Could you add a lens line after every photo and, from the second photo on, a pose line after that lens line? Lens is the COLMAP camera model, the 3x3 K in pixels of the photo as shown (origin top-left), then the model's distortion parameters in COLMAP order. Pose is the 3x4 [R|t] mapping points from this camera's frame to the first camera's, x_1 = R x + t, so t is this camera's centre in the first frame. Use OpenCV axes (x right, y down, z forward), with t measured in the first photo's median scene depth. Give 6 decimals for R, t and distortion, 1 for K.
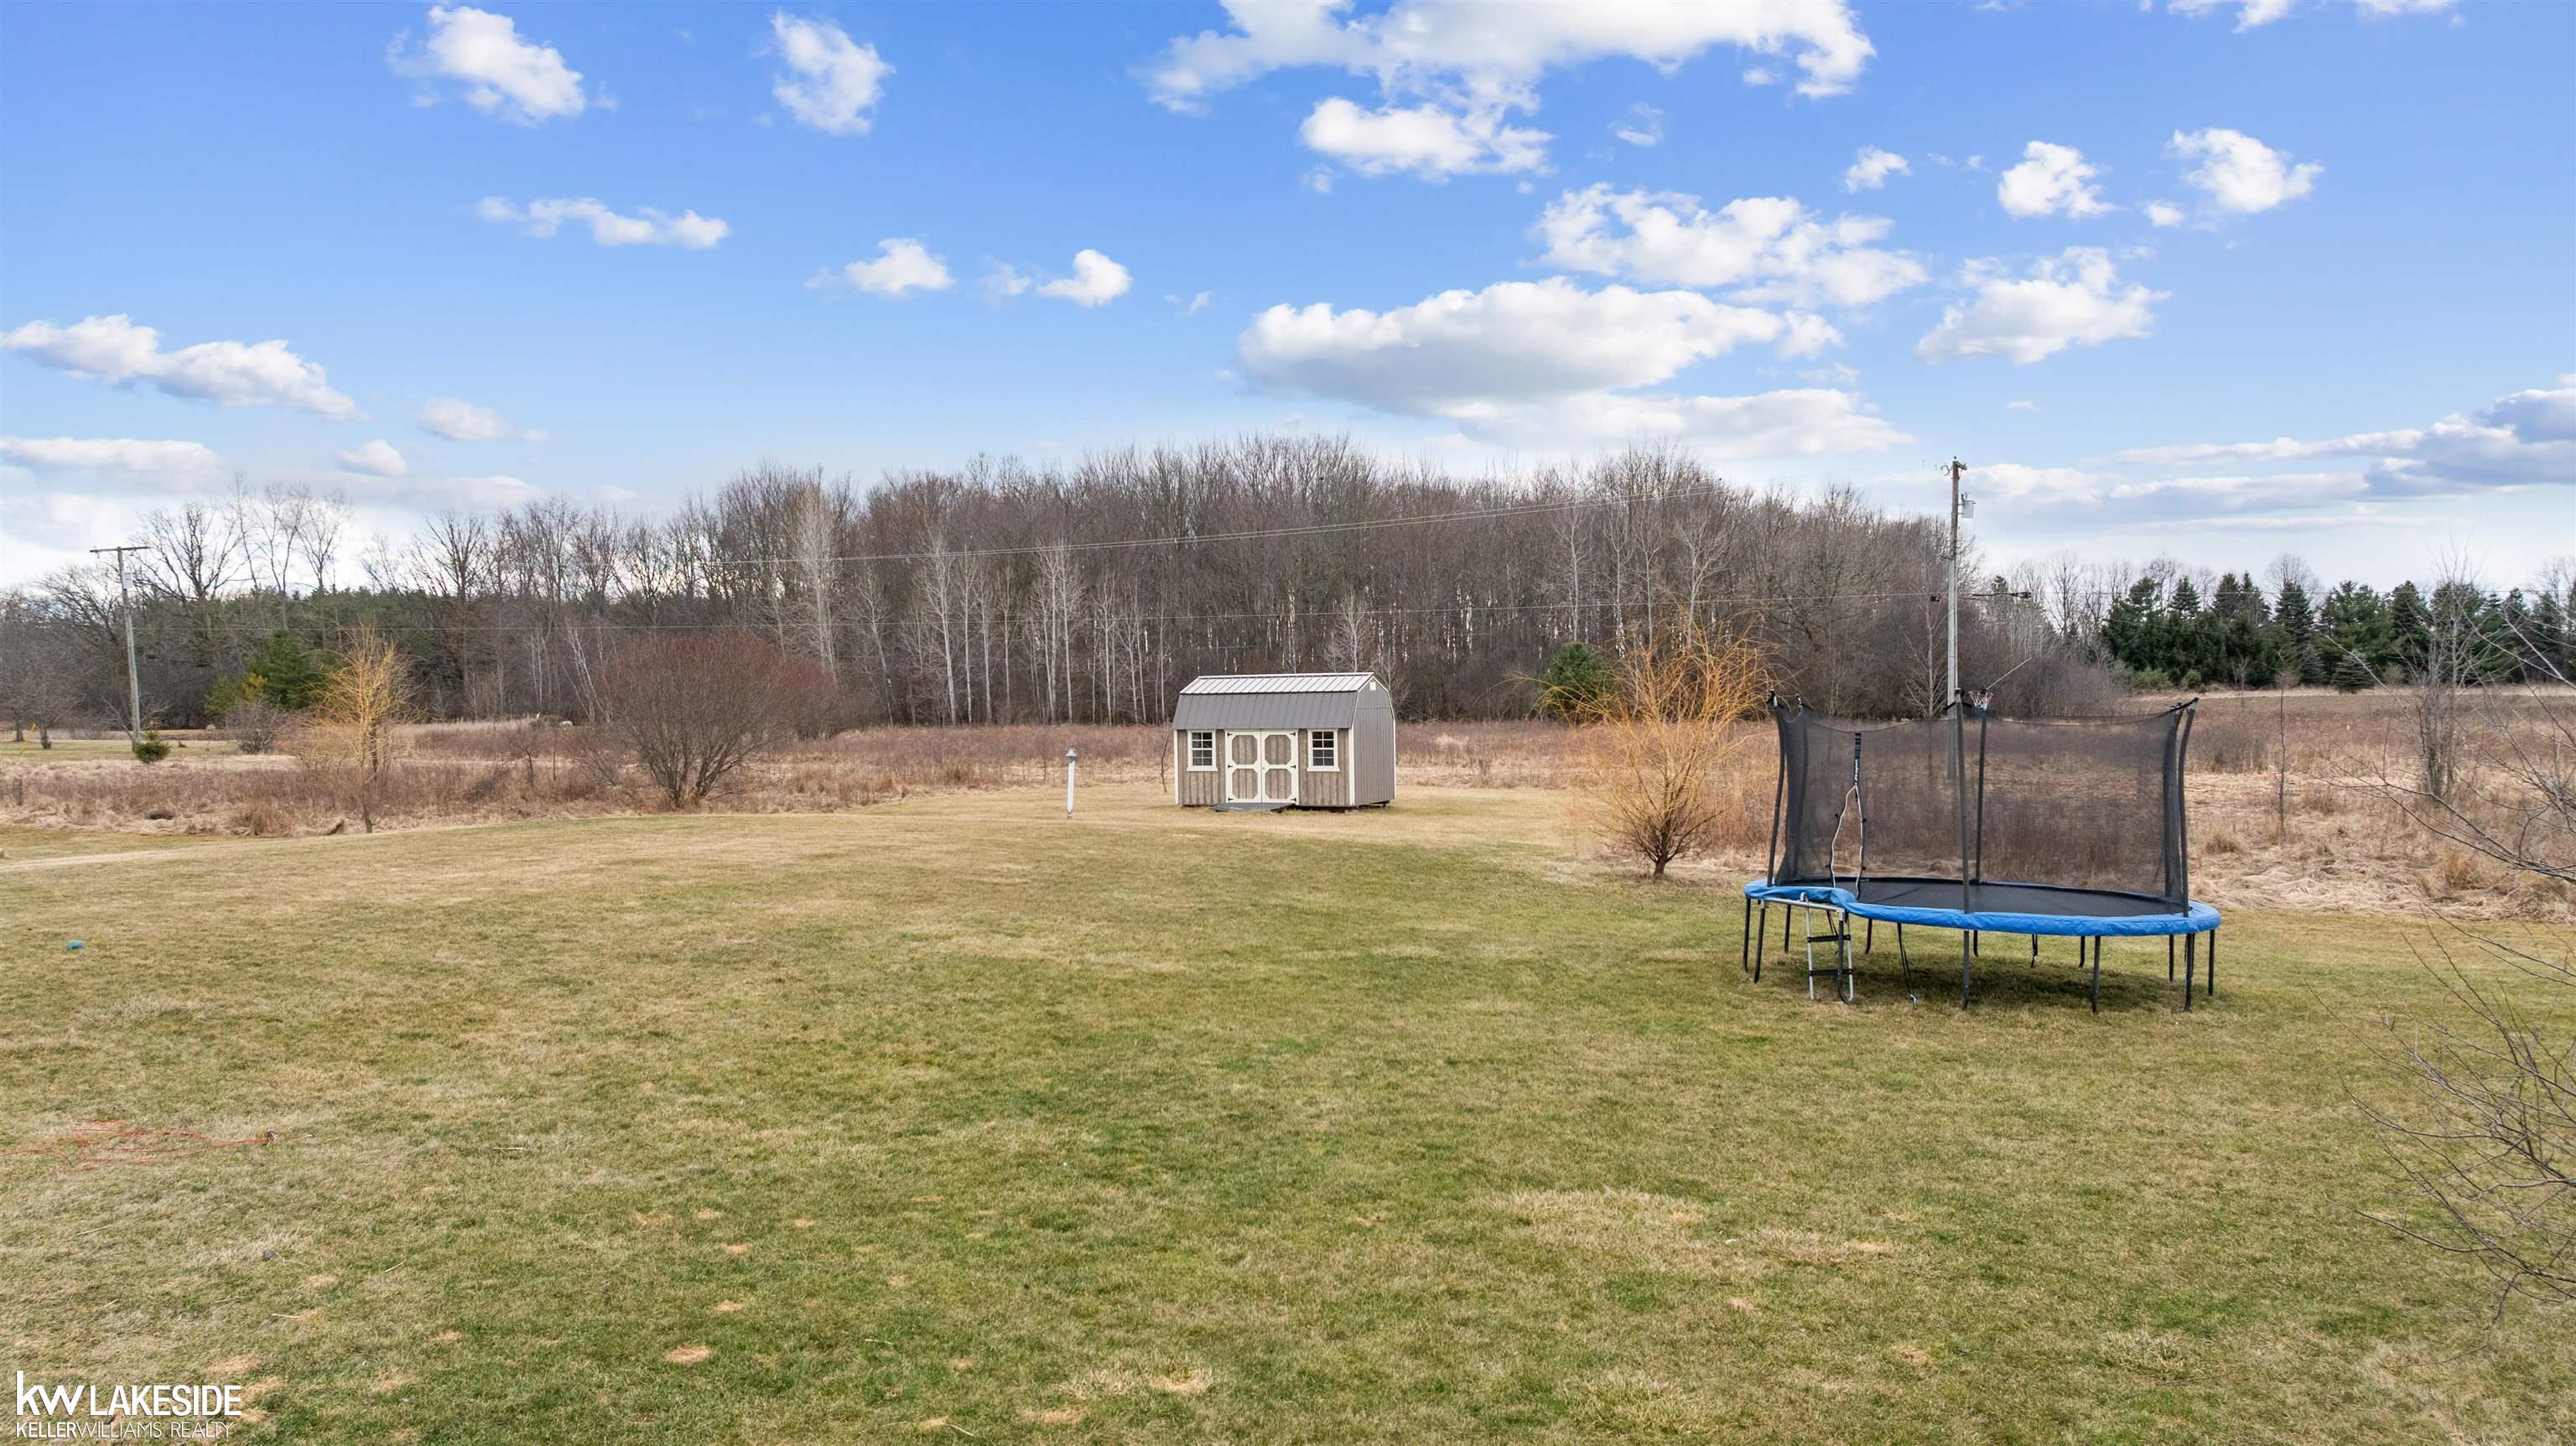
lens RADIAL K [[1838.4, 0, 1292.4], [0, 1838.4, 662.0], [0, 0, 1]] dist [-0.020445, 0.002217]
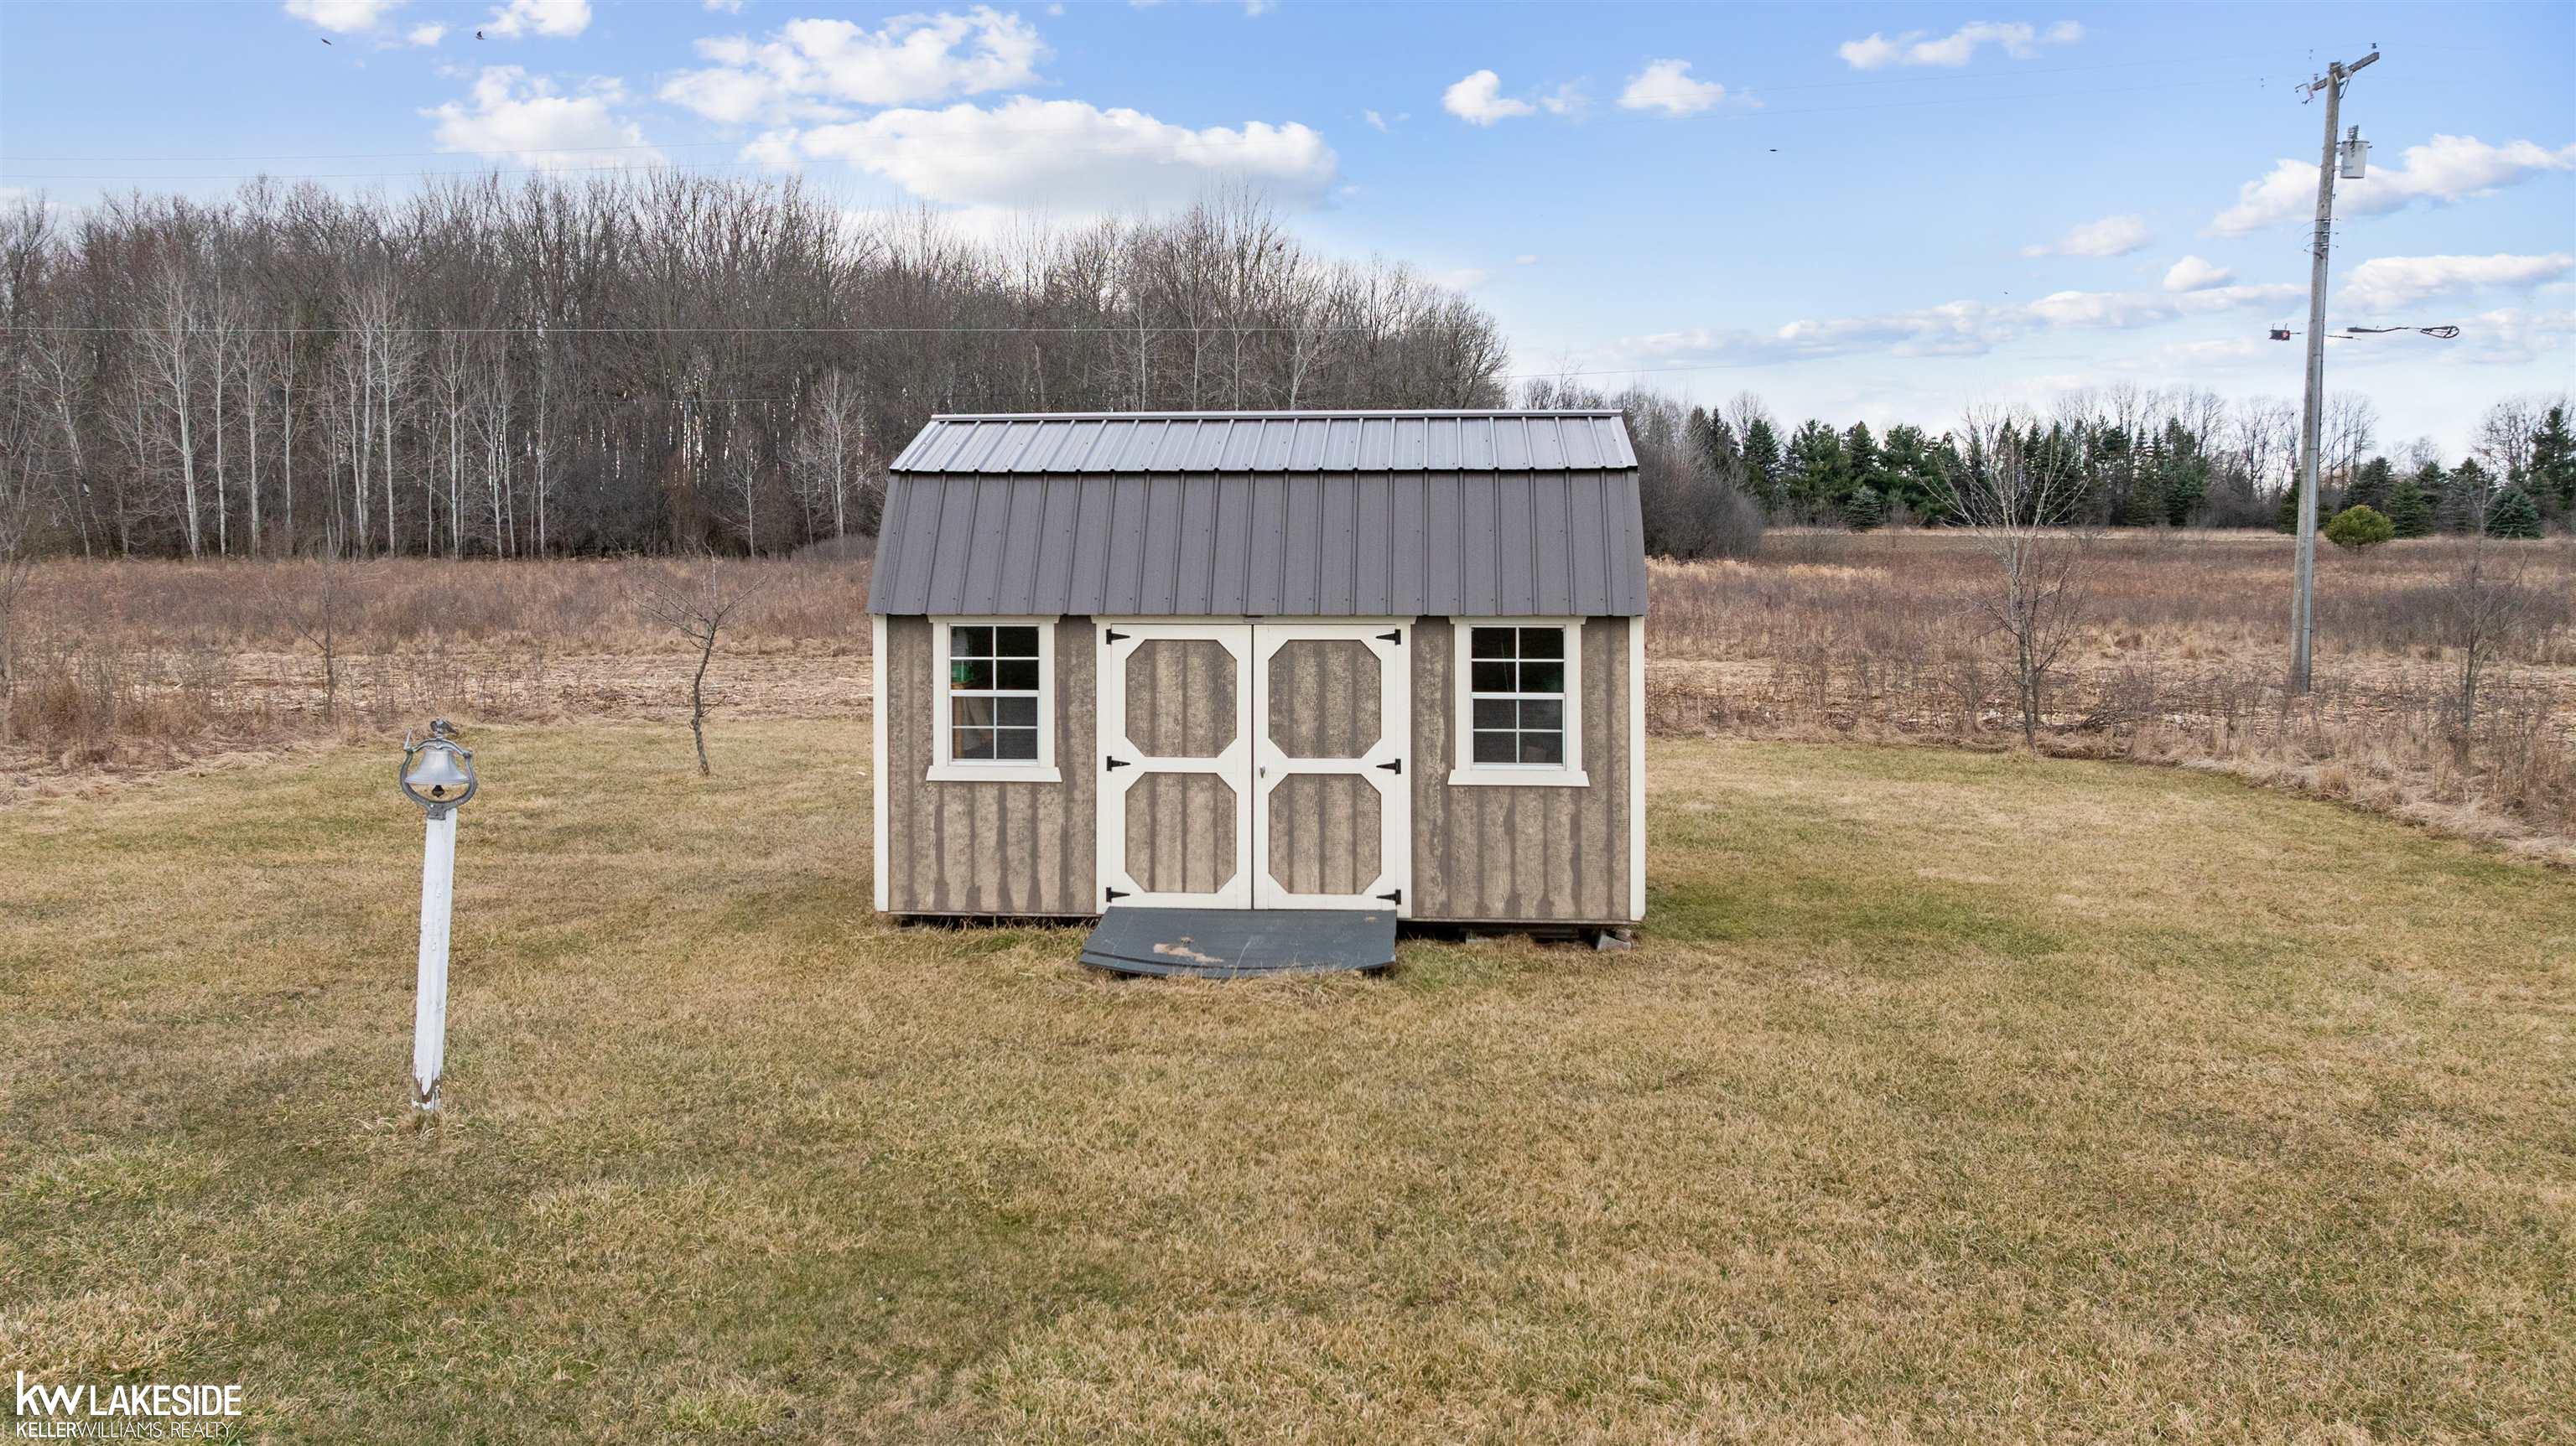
lens RADIAL K [[1890.0, 0, 1283.0], [0, 1890.0, 502.0], [0, 0, 1]] dist [-0.022875, 0.000951]
pose [[0.947835, 0.016290, 0.318344, -0.032763], [-0.017827, 0.999839, 0.001916, 0.006958], [-0.318261, -0.007491, 0.947973, 0.258101]]
